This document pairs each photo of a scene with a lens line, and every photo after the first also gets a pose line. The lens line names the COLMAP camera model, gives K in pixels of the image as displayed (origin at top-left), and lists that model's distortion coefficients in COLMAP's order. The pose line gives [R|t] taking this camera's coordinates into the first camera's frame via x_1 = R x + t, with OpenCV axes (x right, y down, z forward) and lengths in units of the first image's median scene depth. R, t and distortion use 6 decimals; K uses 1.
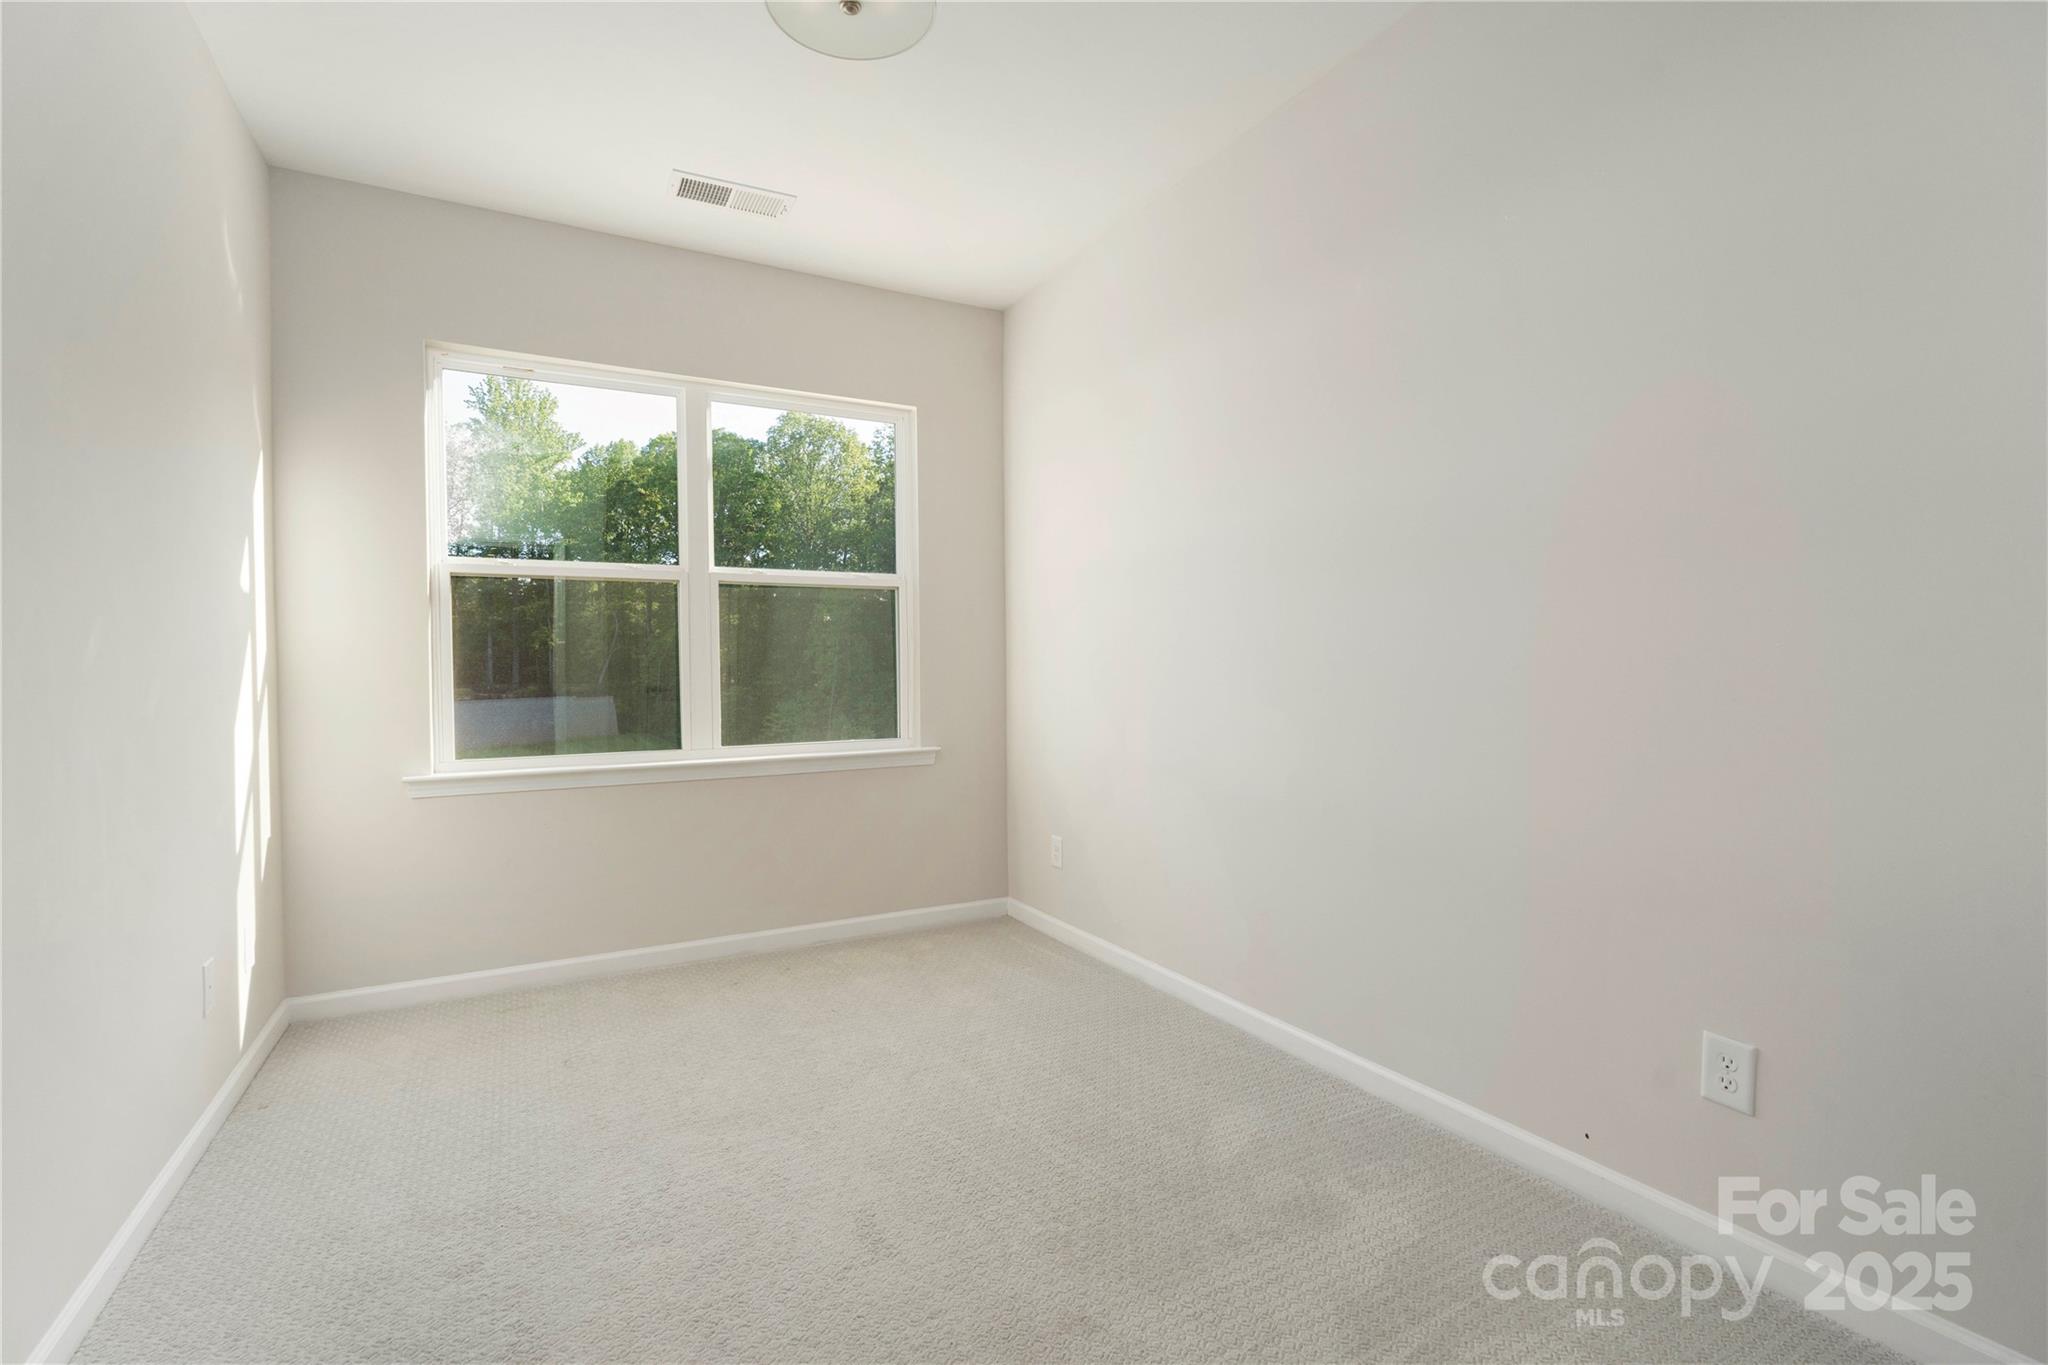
lens RADIAL K [[924.9, 0, 1013.0], [0, 924.9, 667.8], [0, 0, 1]] dist [0.005666, 0.001515]
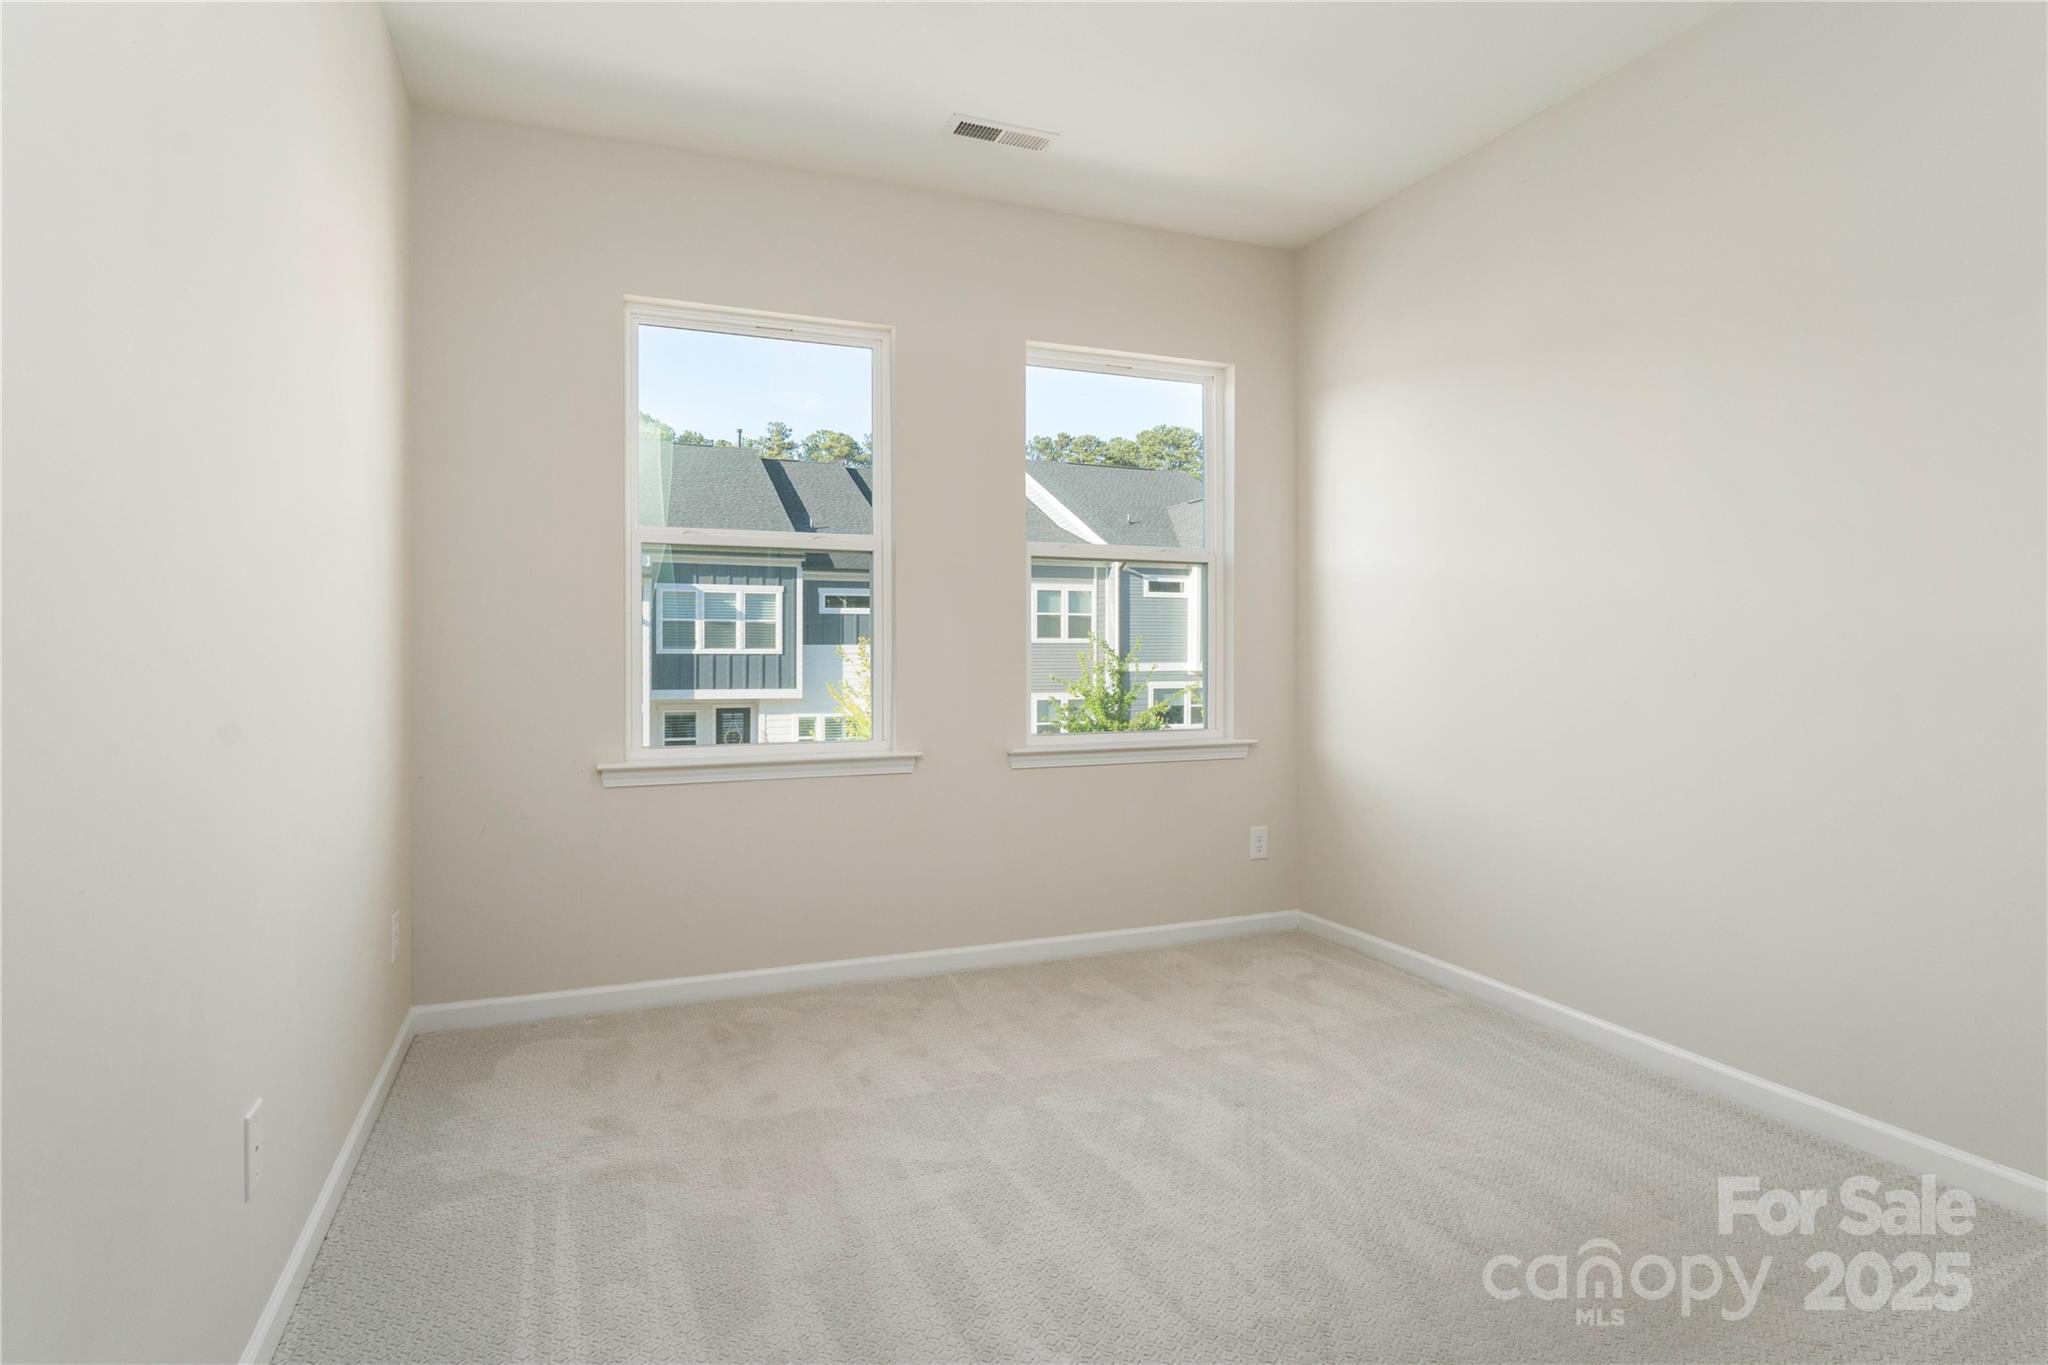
lens RADIAL K [[1109.1, 0, 1019.6], [0, 1109.1, 640.4], [0, 0, 1]] dist [0.004198, -0.001255]
pose [[0.994782, 0.006229, -0.101831, -0.195722], [-0.007277, 0.999924, -0.009921, 0.001689], [0.101762, 0.010610, 0.994752, -0.101462]]
